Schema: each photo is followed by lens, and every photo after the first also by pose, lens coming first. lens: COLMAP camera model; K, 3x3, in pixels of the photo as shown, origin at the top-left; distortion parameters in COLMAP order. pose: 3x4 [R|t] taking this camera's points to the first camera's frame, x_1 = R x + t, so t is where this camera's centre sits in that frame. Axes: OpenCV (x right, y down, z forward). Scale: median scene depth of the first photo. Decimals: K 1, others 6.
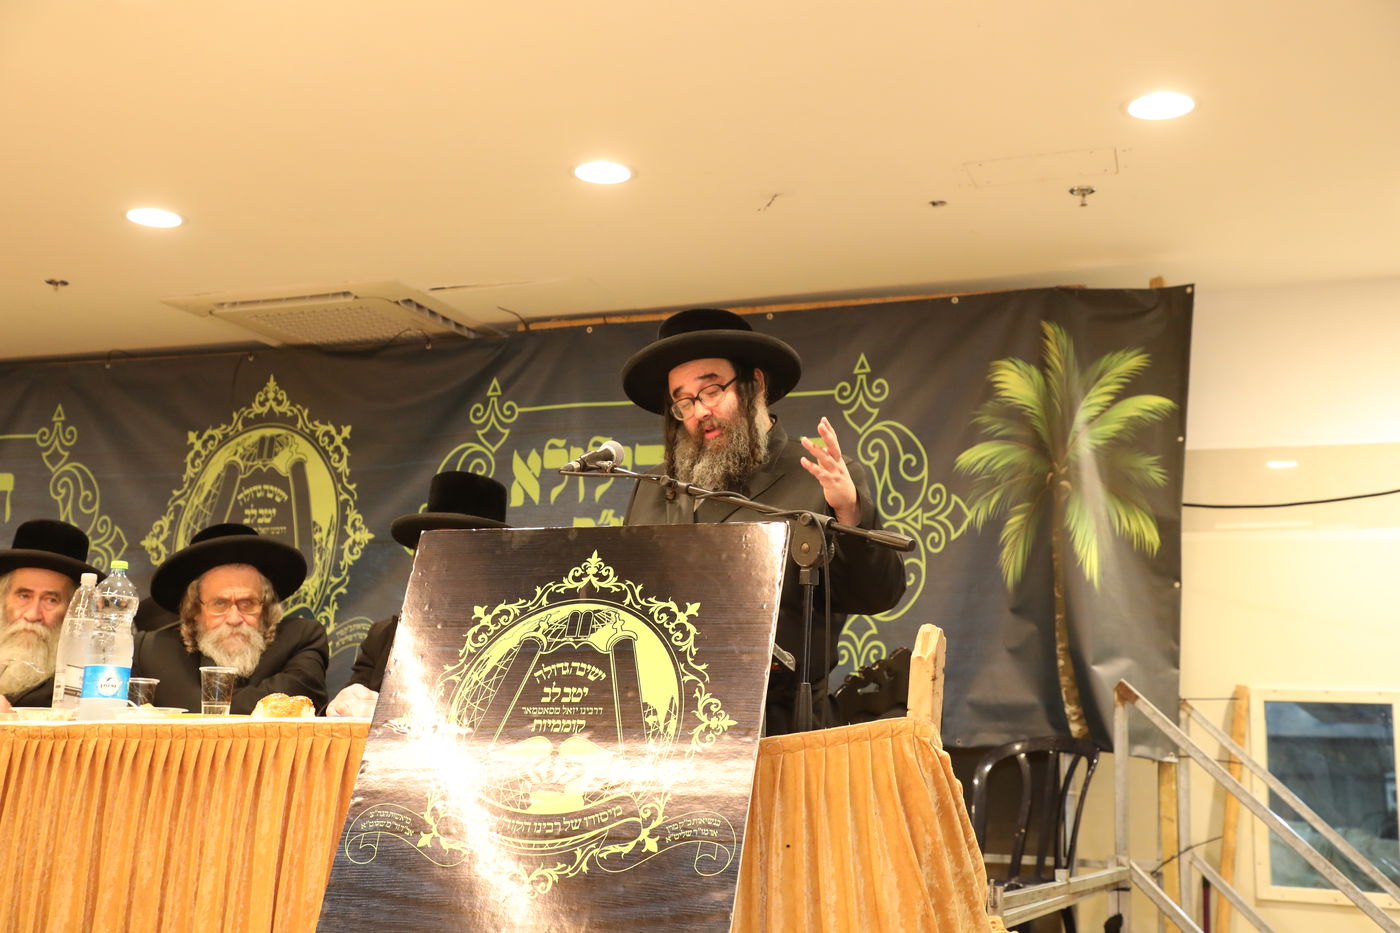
lens RADIAL K [[1852.6, 0, 700.0], [0, 1852.6, 466.5], [0, 0, 1]] dist [0.205598, -0.014786]
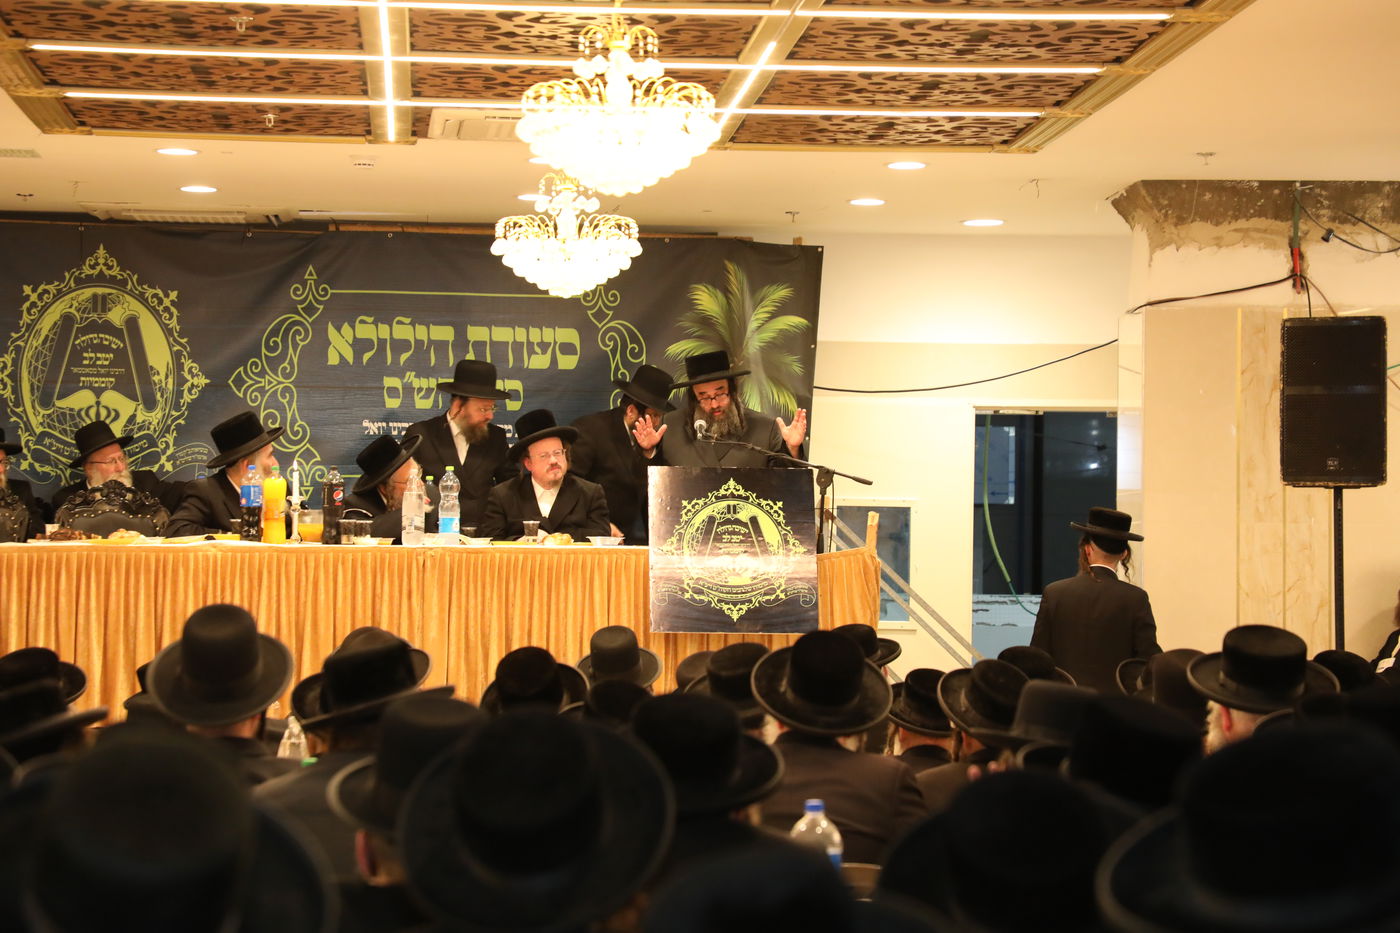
lens RADIAL K [[4283.9, 0, 699.1], [0, 4283.9, 504.0], [0, 0, 1]] dist [0.732696, 2.120593]
pose [[0.899654, -0.008103, 0.436529, -1.331798], [-0.064714, 0.986309, 0.151680, -0.402342], [-0.431781, -0.164710, 0.886812, -2.067547]]
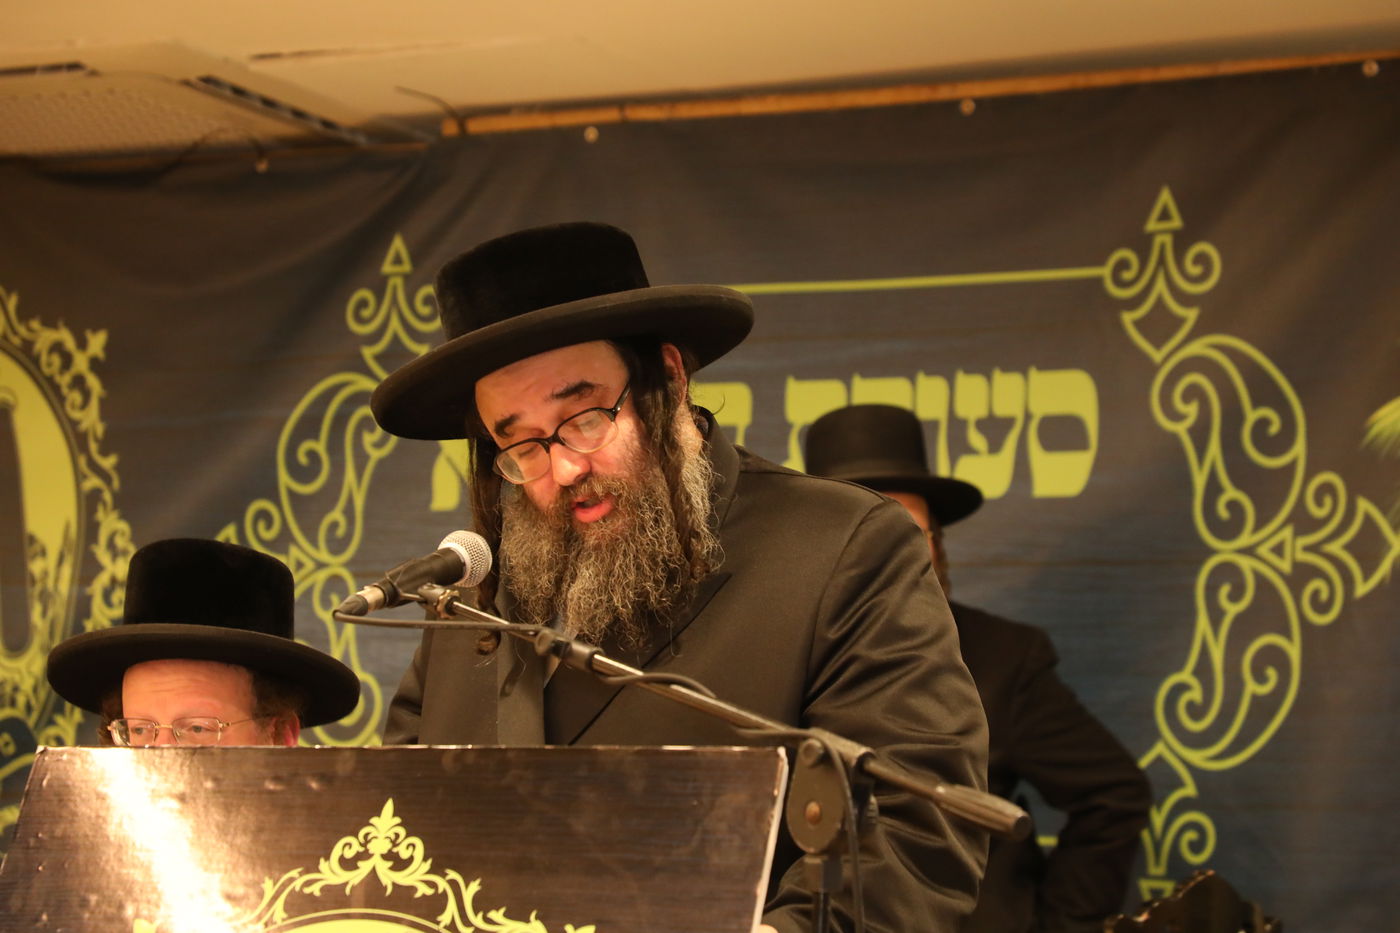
lens RADIAL K [[3907.2, 0, 700.7], [0, 3907.2, 444.2], [0, 0, 1]] dist [0.727660, -0.686101]
pose [[0.996257, -0.007163, -0.086144, 0.058035], [0.011720, 0.998552, 0.052509, -0.051308], [0.085643, -0.053322, 0.994898, 0.007460]]
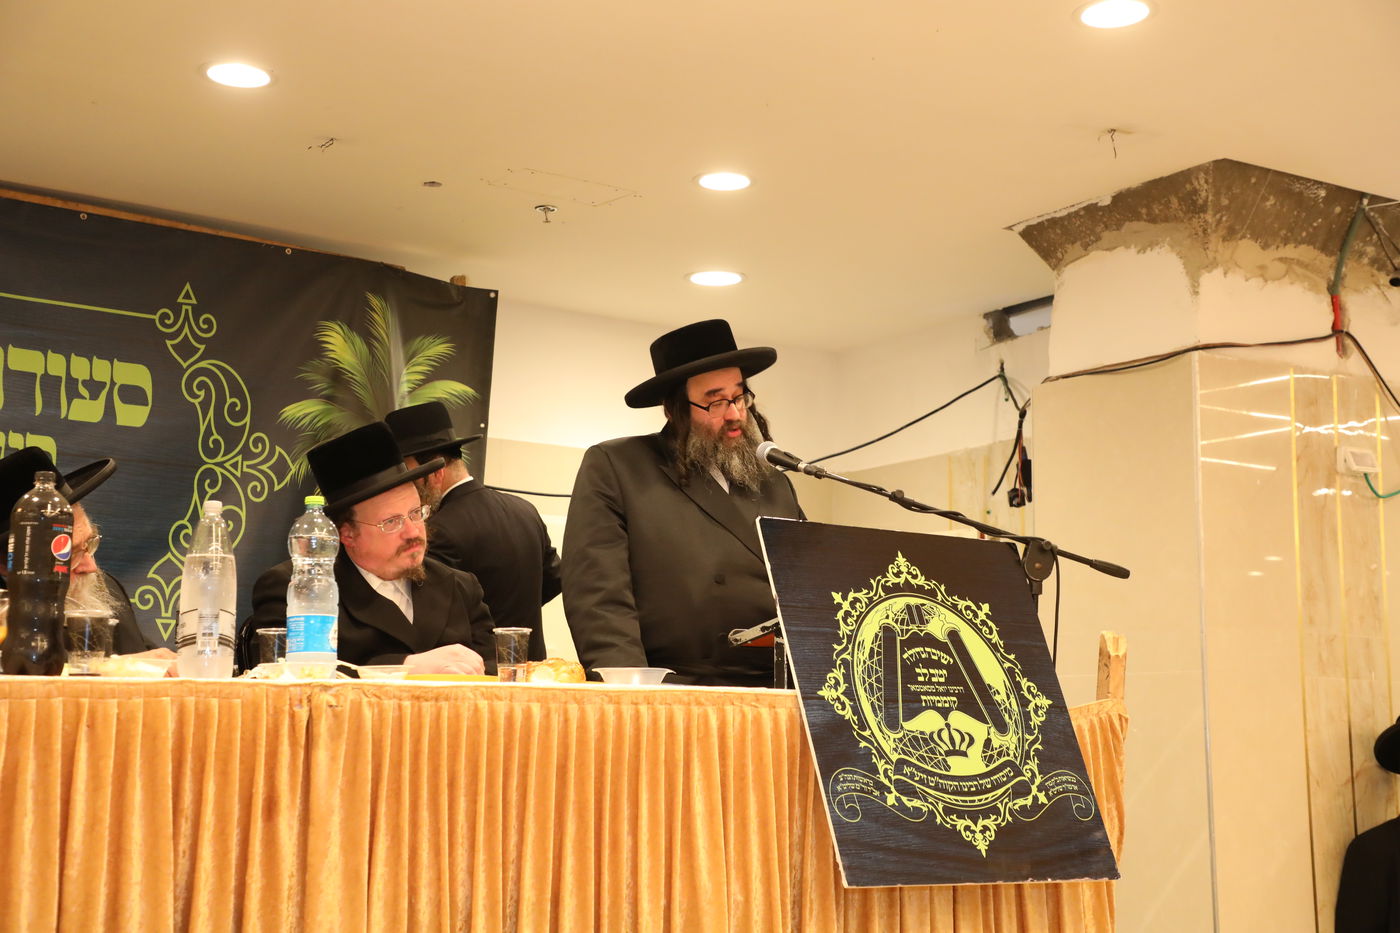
lens RADIAL K [[1926.8, 0, 701.7], [0, 1926.8, 486.6], [0, 0, 1]] dist [0.236792, -0.012463]
pose [[0.538348, 0.095125, 0.837337, -0.610788], [-0.142919, 0.989521, -0.020528, 0.025364], [-0.830515, -0.108620, 0.546302, 0.233201]]
